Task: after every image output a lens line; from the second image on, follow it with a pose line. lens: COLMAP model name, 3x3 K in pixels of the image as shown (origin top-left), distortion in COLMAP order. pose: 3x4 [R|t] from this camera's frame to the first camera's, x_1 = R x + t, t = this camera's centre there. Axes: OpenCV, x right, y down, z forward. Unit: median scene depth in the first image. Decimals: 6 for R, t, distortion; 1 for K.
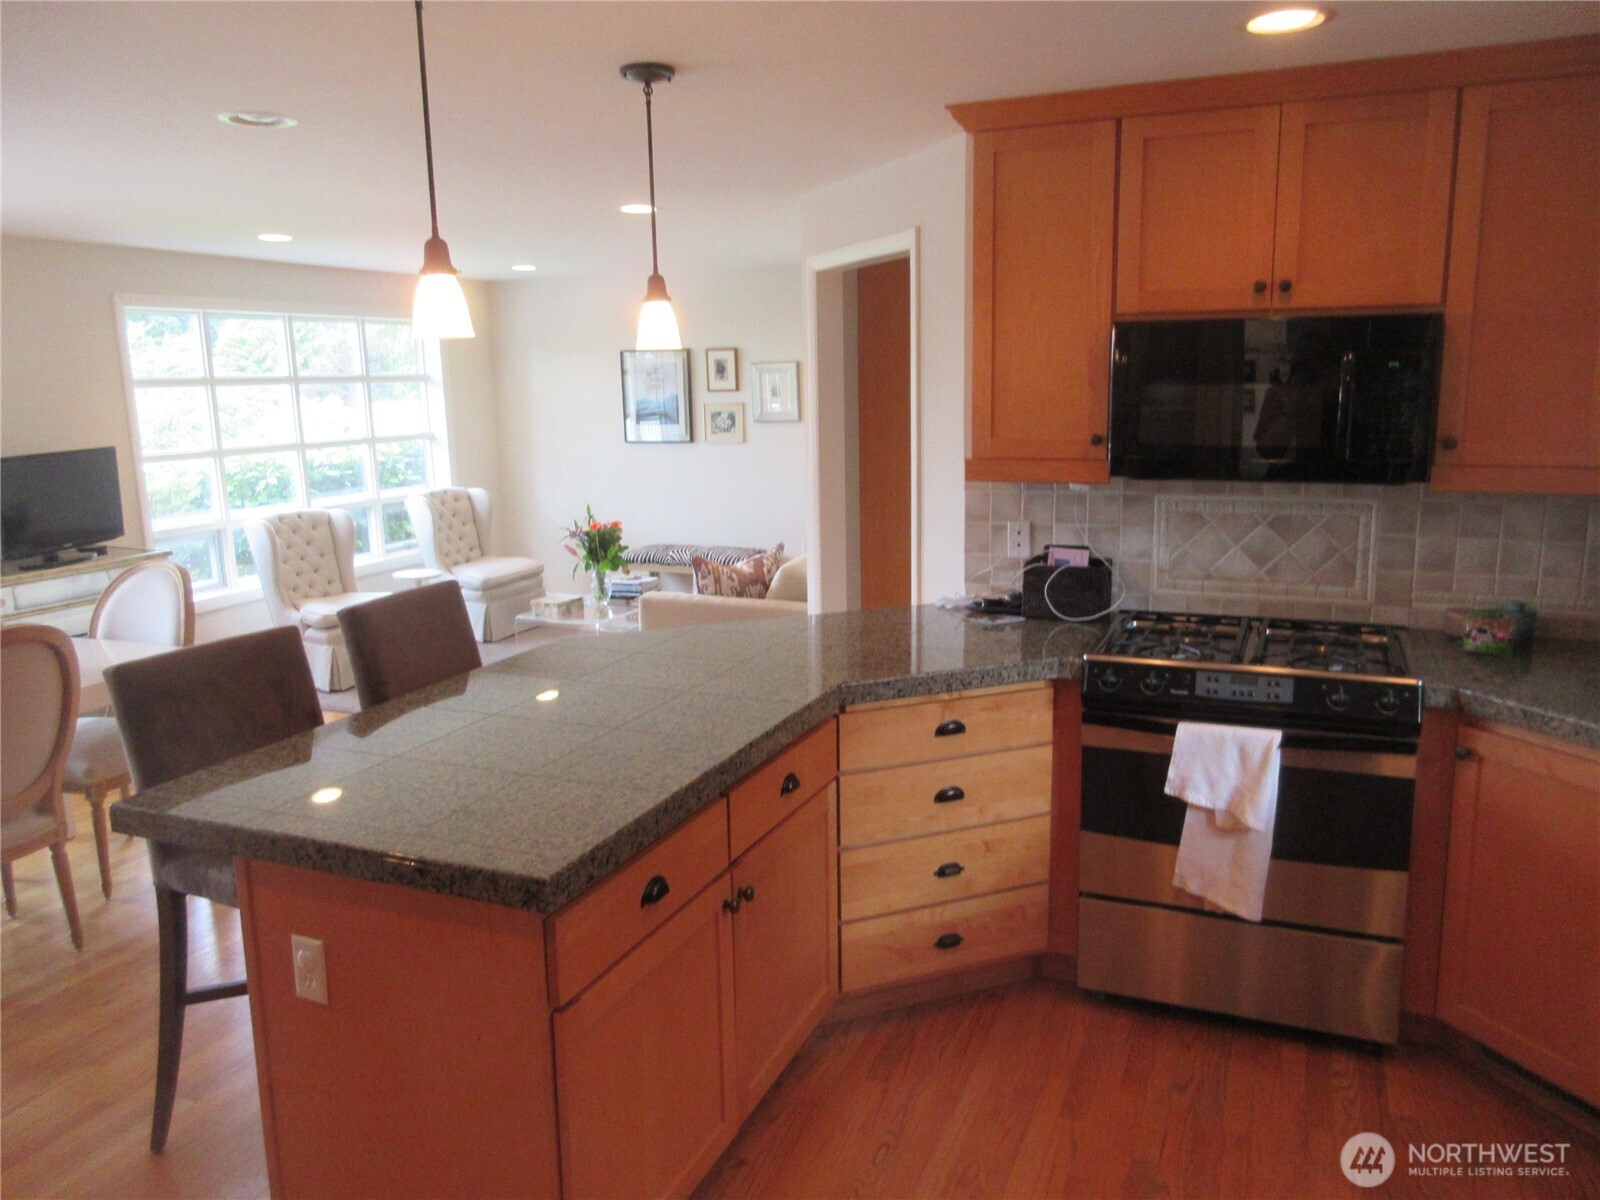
lens RADIAL K [[1182.5, 0, 801.5], [0, 1182.5, 594.4], [0, 0, 1]] dist [-0.017962, 0.015251]
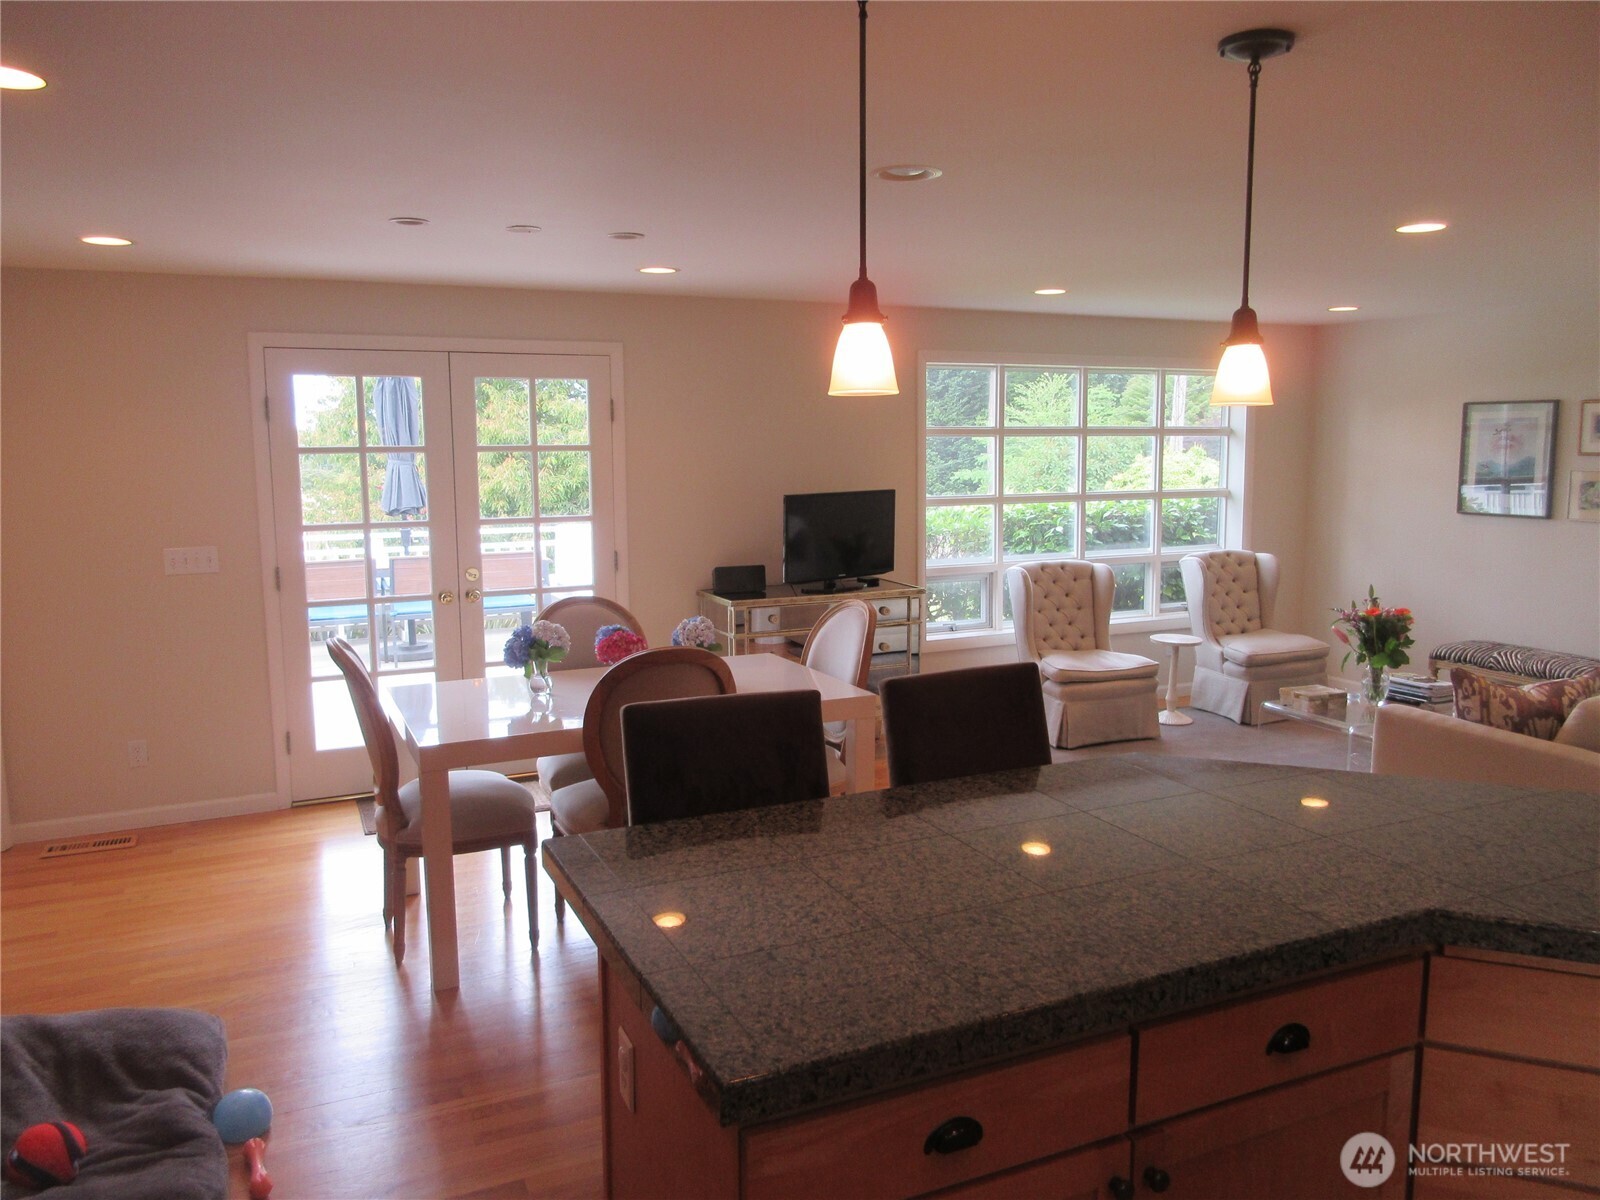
lens RADIAL K [[1182.5, 0, 797.4], [0, 1182.5, 591.0], [0, 0, 1]] dist [-0.017962, 0.015251]
pose [[0.737275, 0.104967, -0.667389, 0.077802], [-0.133654, 0.990994, 0.008214, -0.024038], [0.662241, 0.083143, 0.744664, 0.106456]]
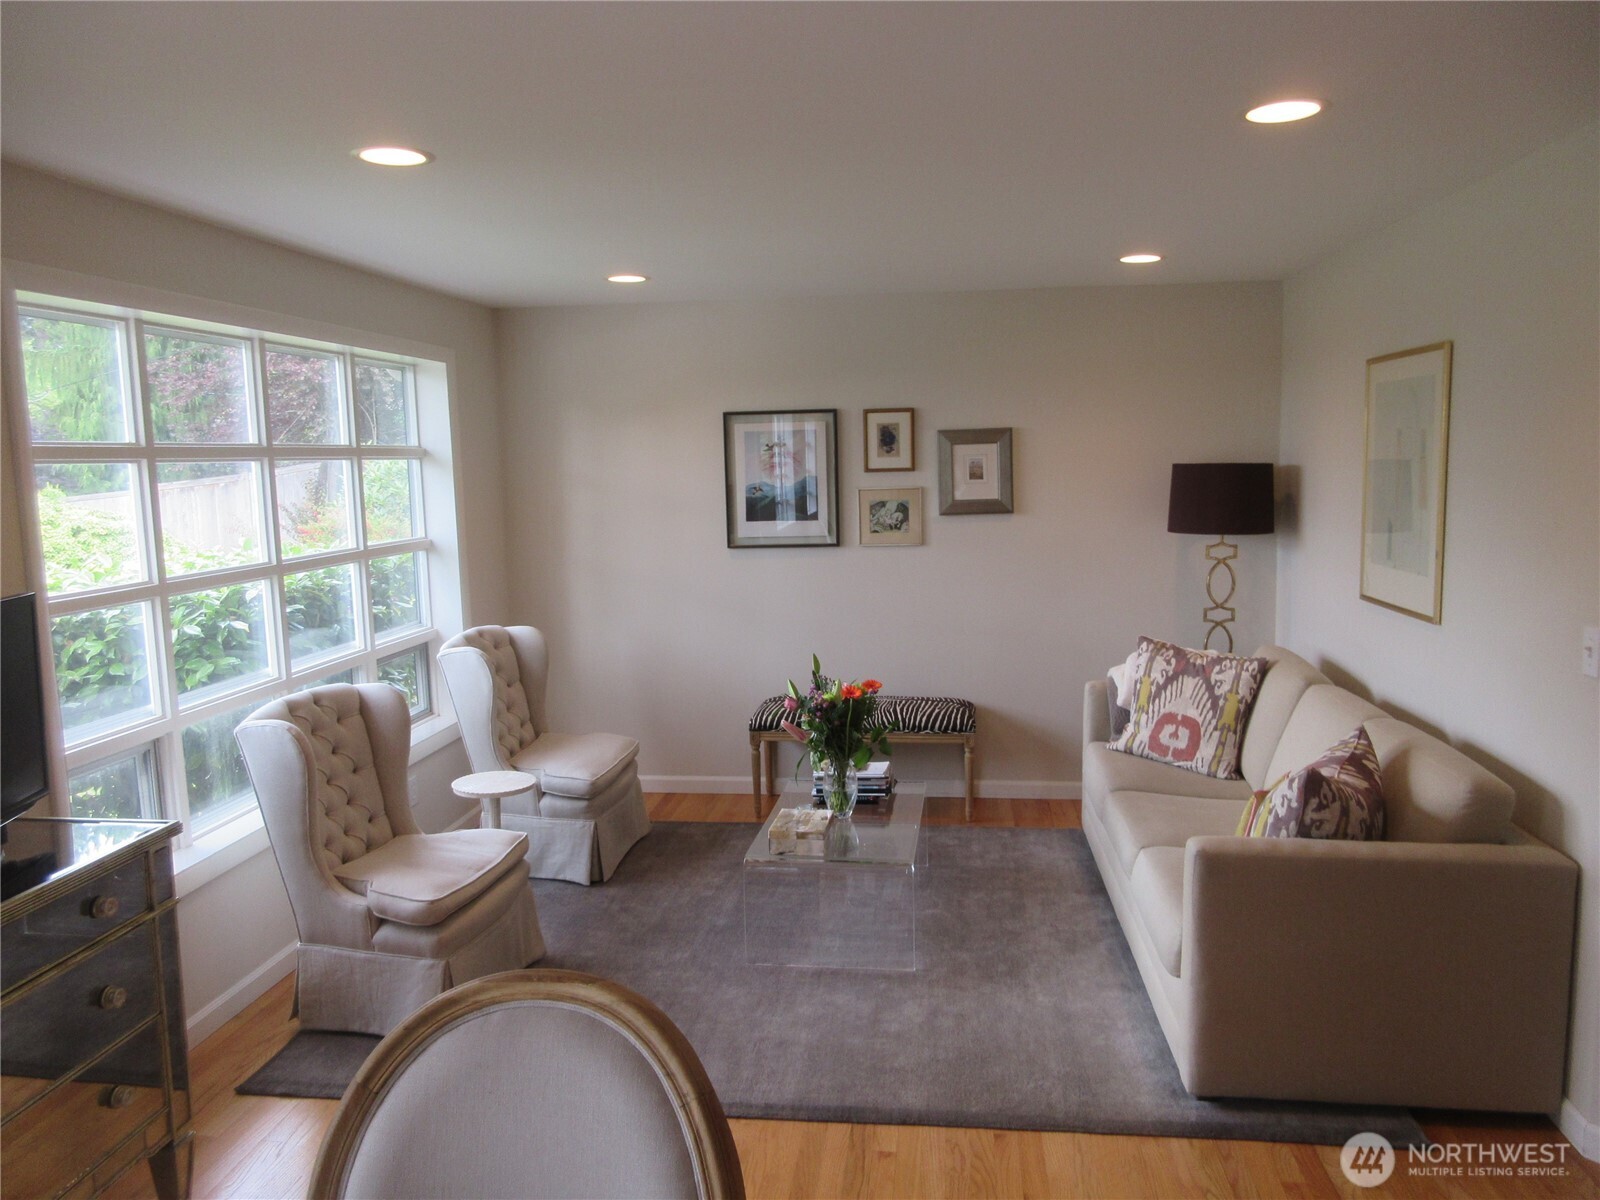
lens RADIAL K [[1182.5, 0, 787.5], [0, 1182.5, 597.2], [0, 0, 1]] dist [-0.017962, 0.015251]
pose [[0.963482, -0.032968, 0.265735, -0.355648], [0.050832, 0.996865, -0.060628, -0.069806], [-0.262903, 0.071922, 0.962138, 0.416889]]
